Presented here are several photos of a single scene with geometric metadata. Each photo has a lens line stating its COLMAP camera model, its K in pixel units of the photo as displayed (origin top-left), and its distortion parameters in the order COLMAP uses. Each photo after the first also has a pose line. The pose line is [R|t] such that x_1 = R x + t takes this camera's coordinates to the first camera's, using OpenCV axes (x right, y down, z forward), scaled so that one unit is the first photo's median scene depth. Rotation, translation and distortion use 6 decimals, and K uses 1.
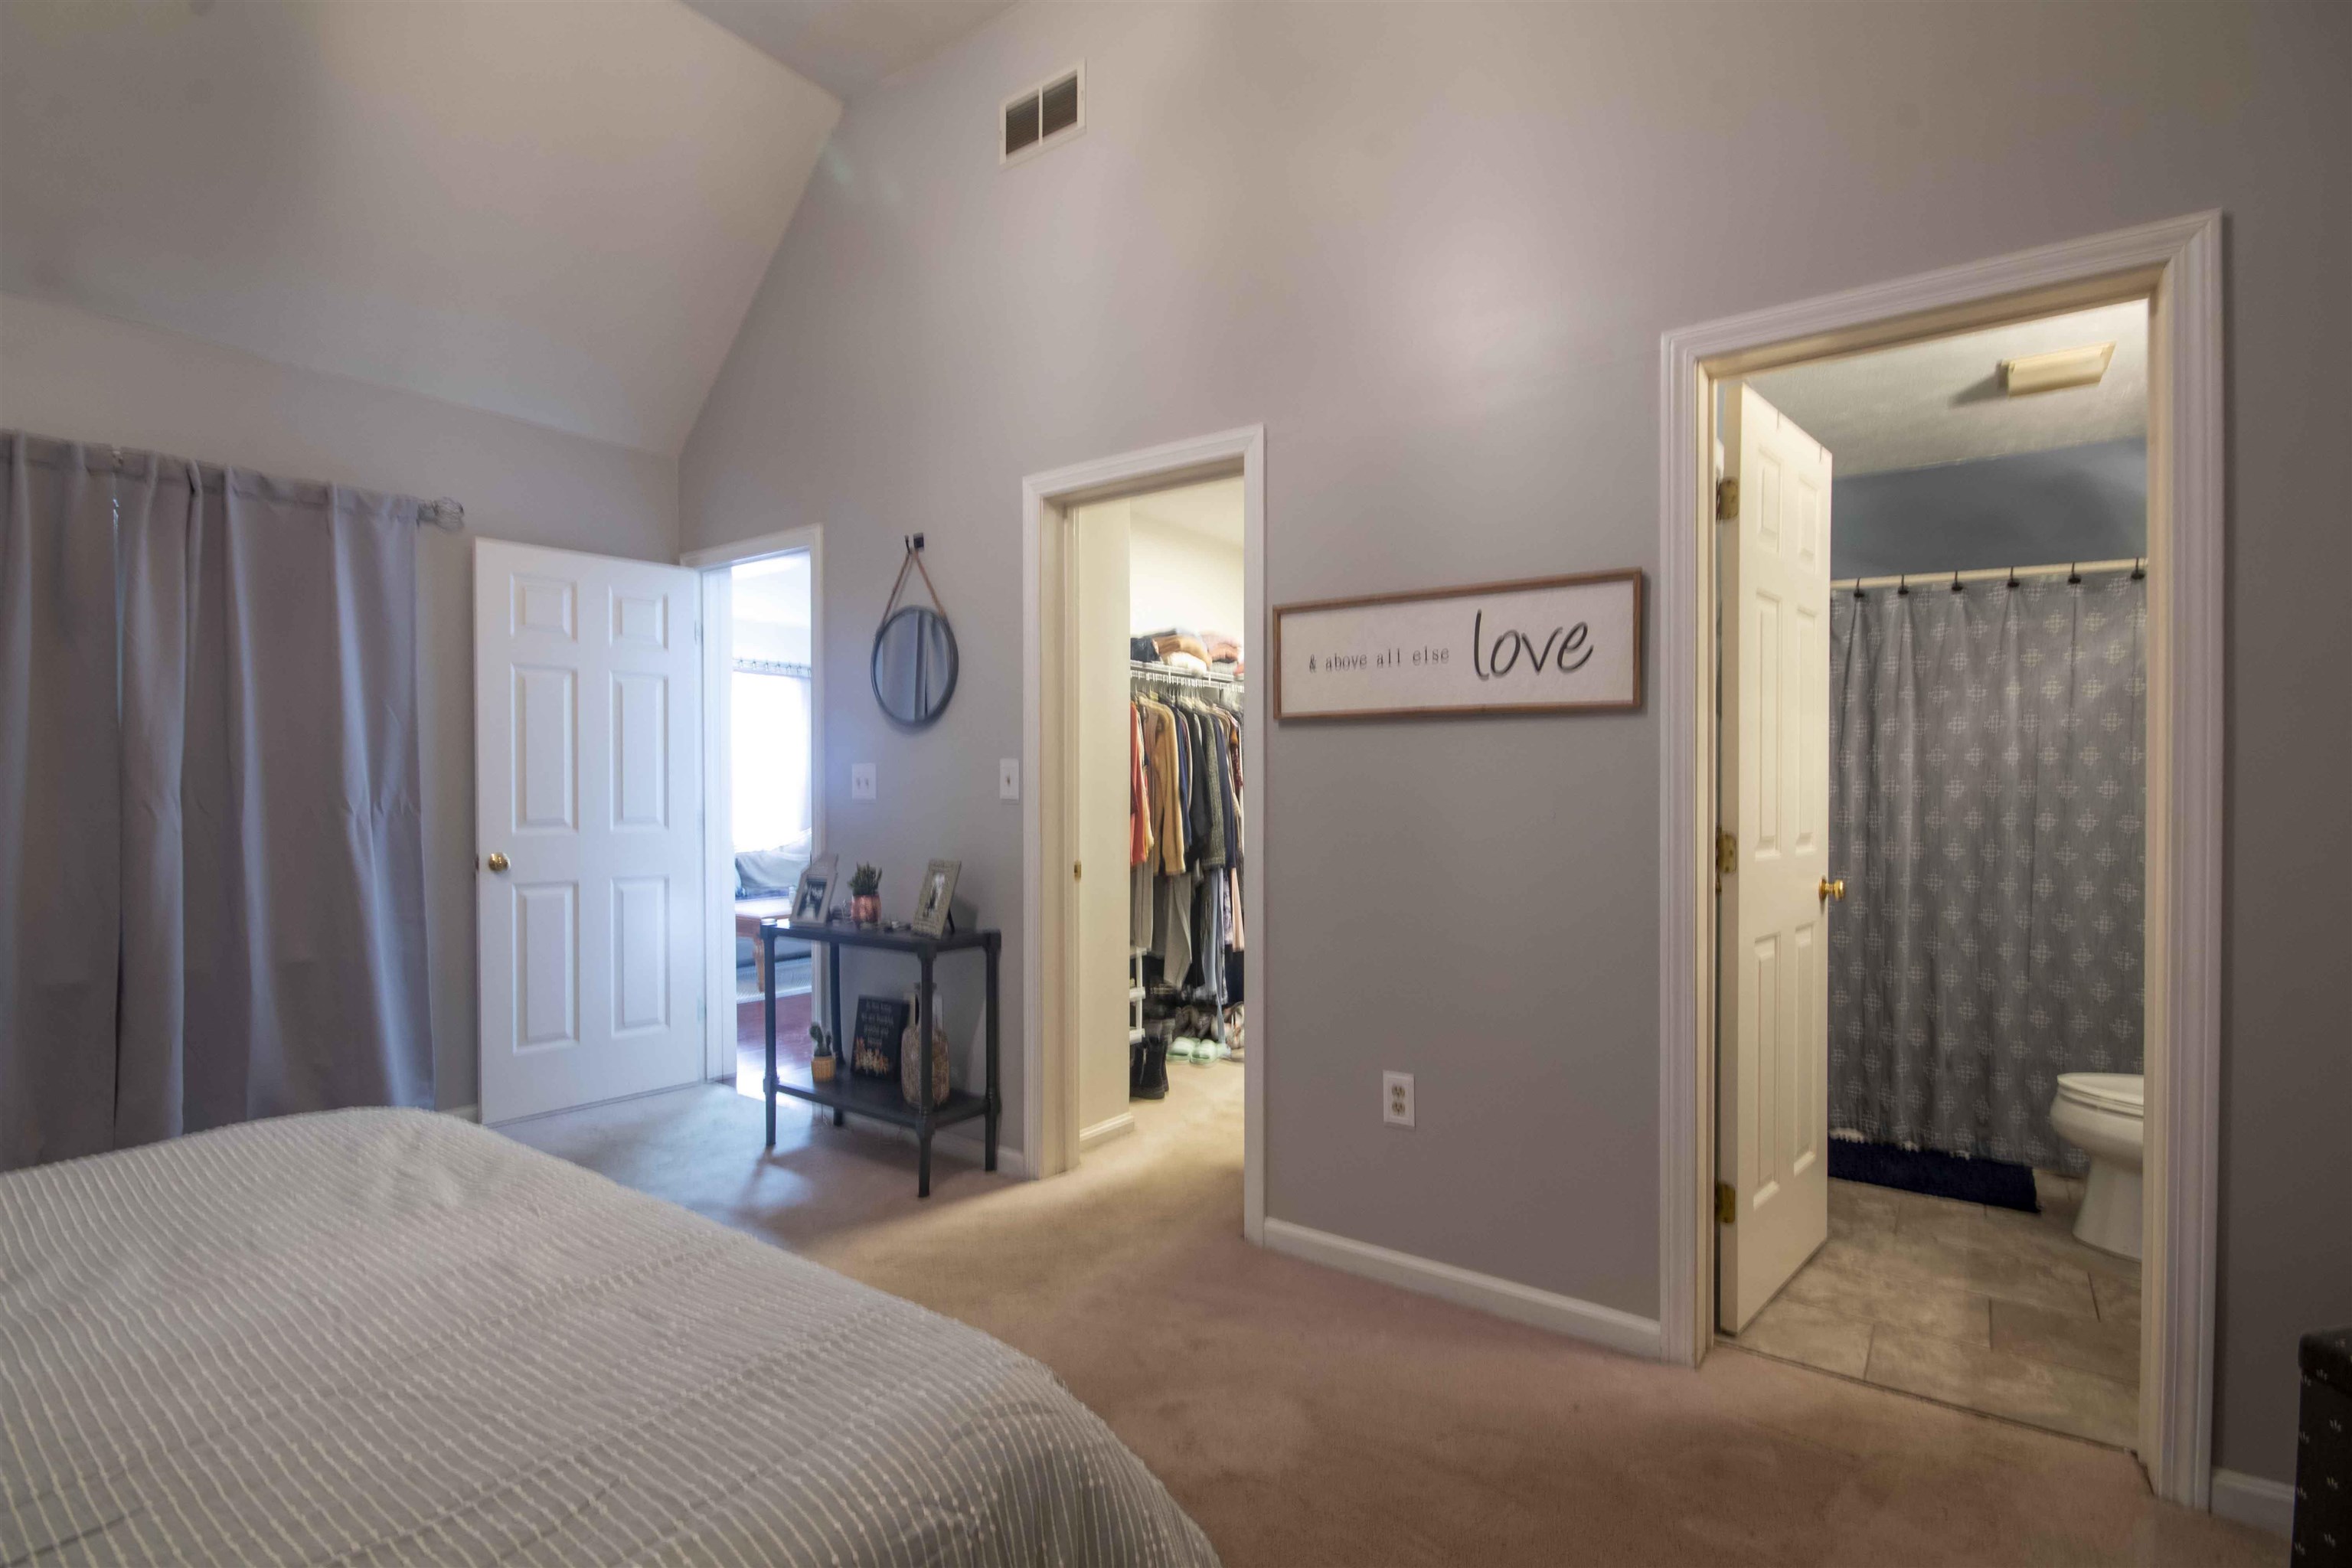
lens RADIAL K [[1082.7, 0, 1168.0], [0, 1082.7, 784.2], [0, 0, 1]] dist [-0.001992, -0.000422]
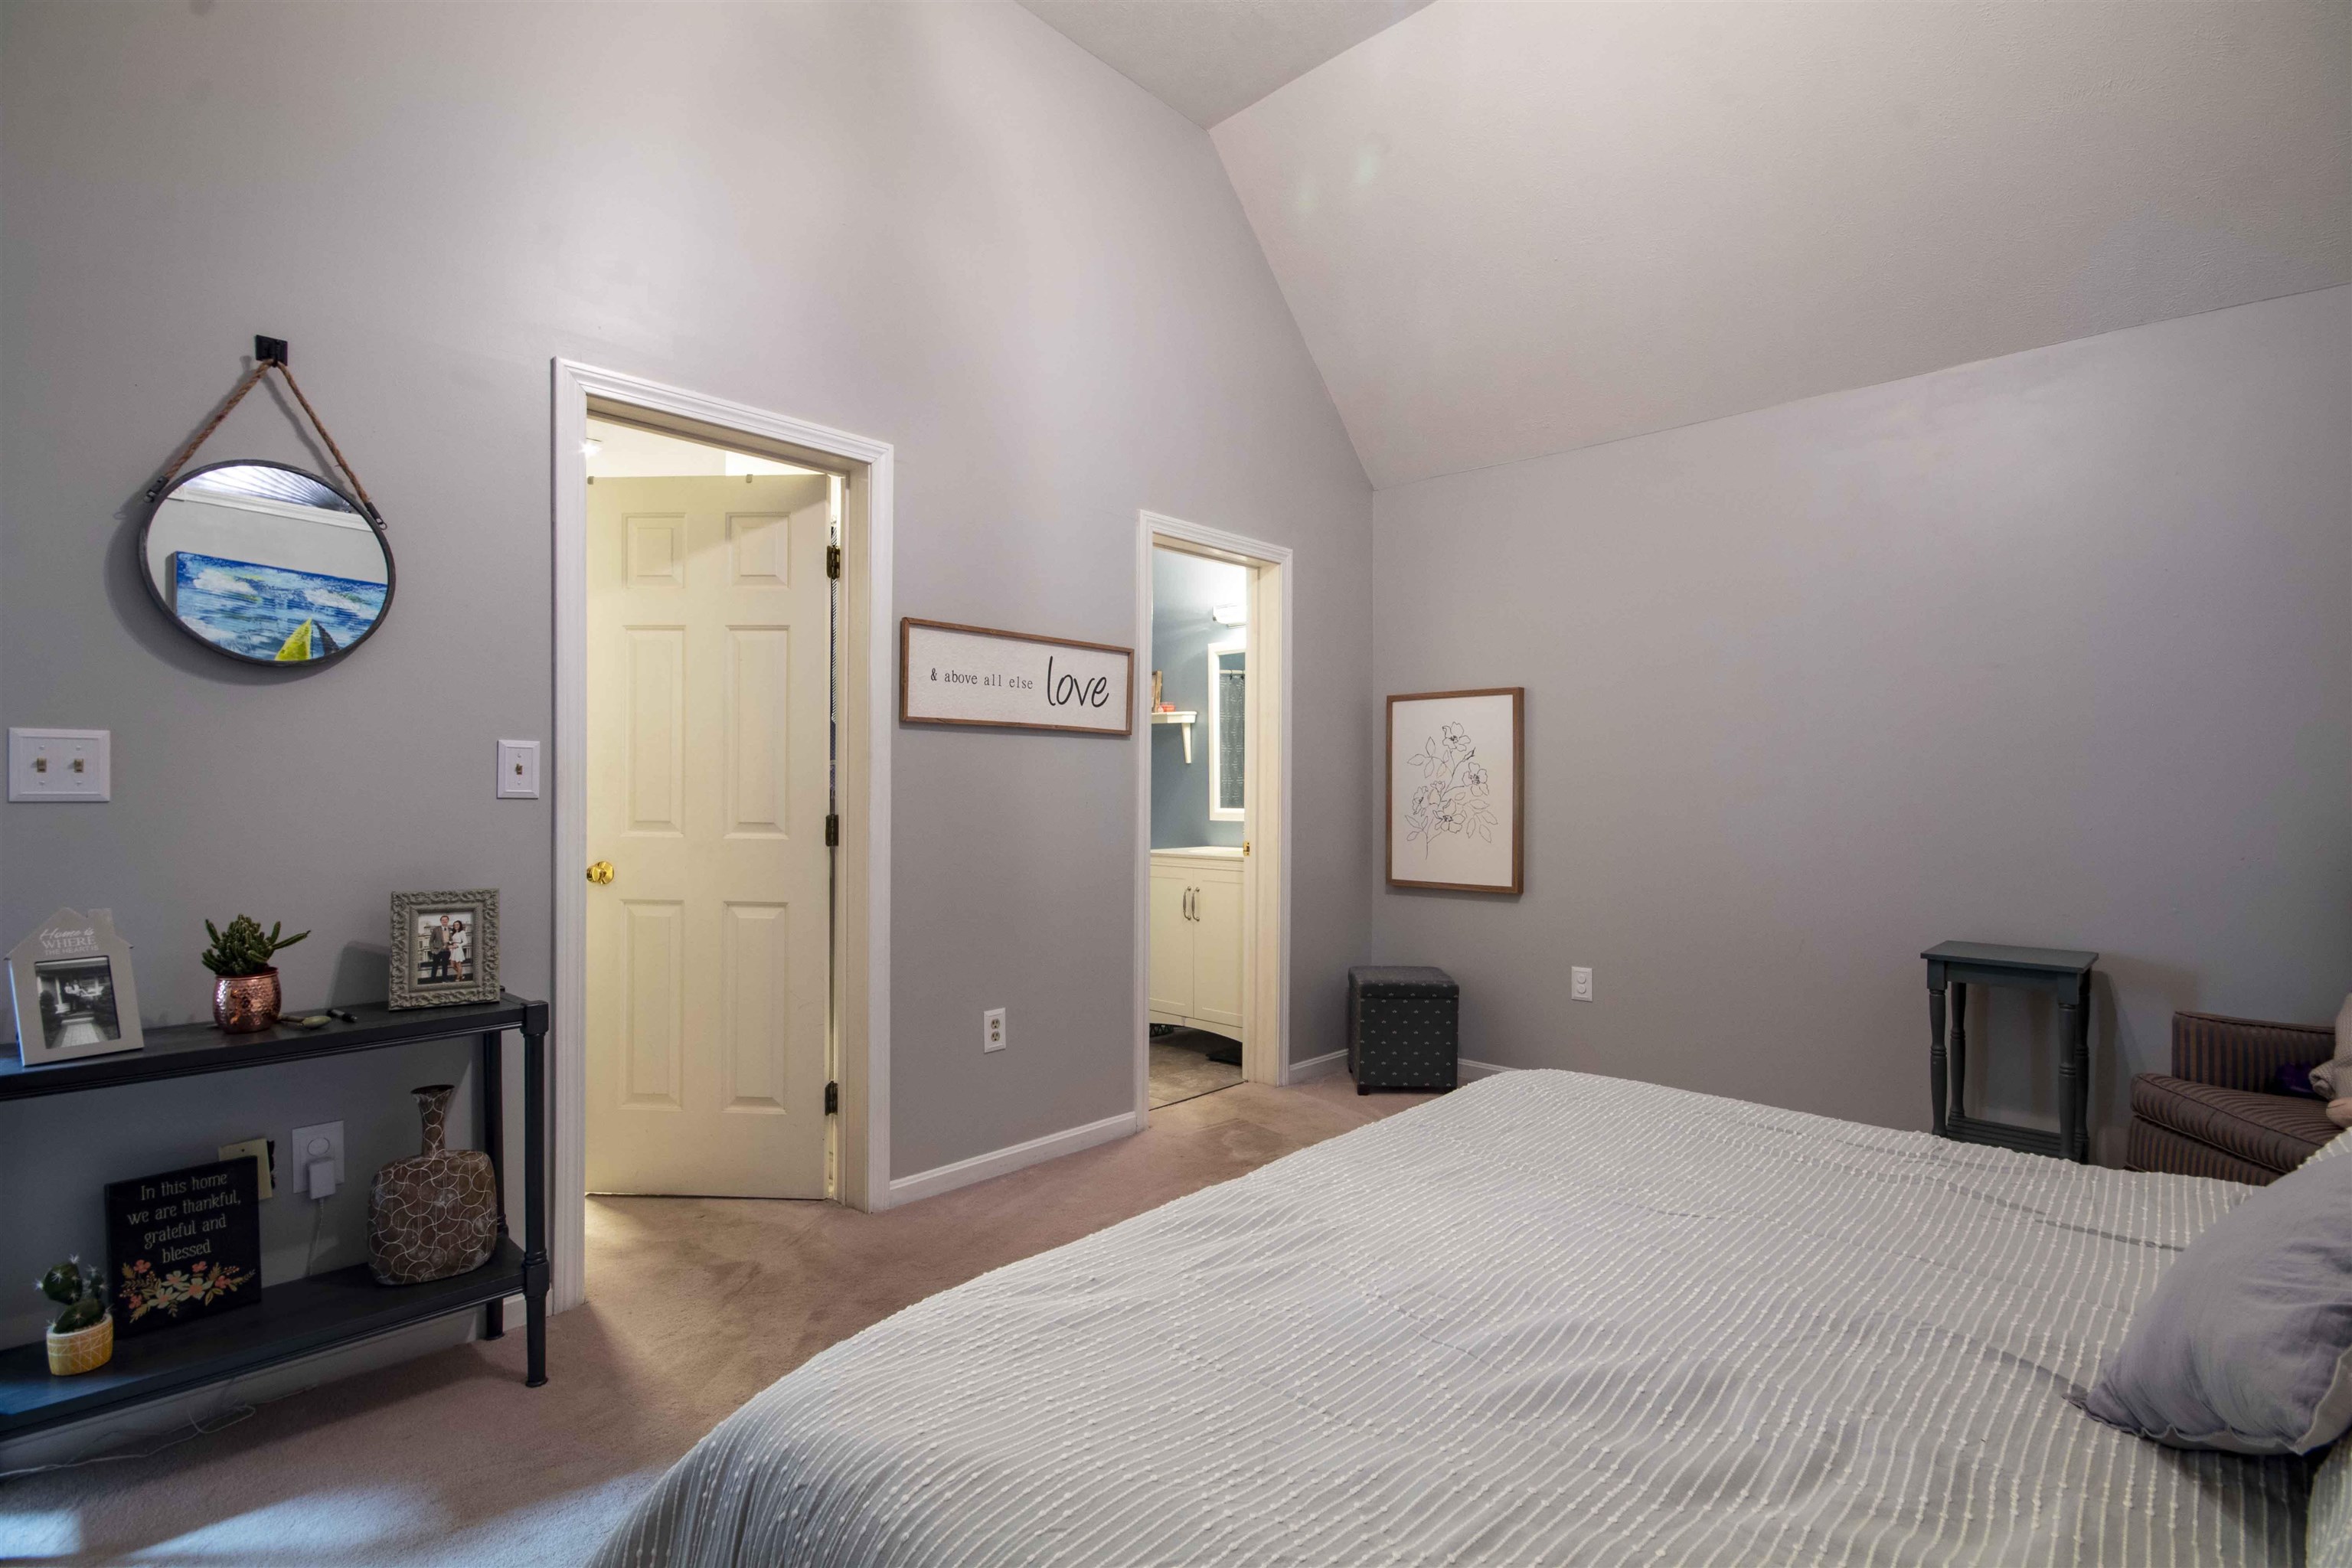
lens RADIAL K [[1082.7, 0, 1167.0], [0, 1082.7, 793.5], [0, 0, 1]] dist [-0.001992, -0.000422]
pose [[0.150182, -0.002533, 0.988655, -1.037286], [-0.006264, 0.999974, 0.003513, 0.009588], [-0.988639, -0.006720, 0.150162, 0.631828]]
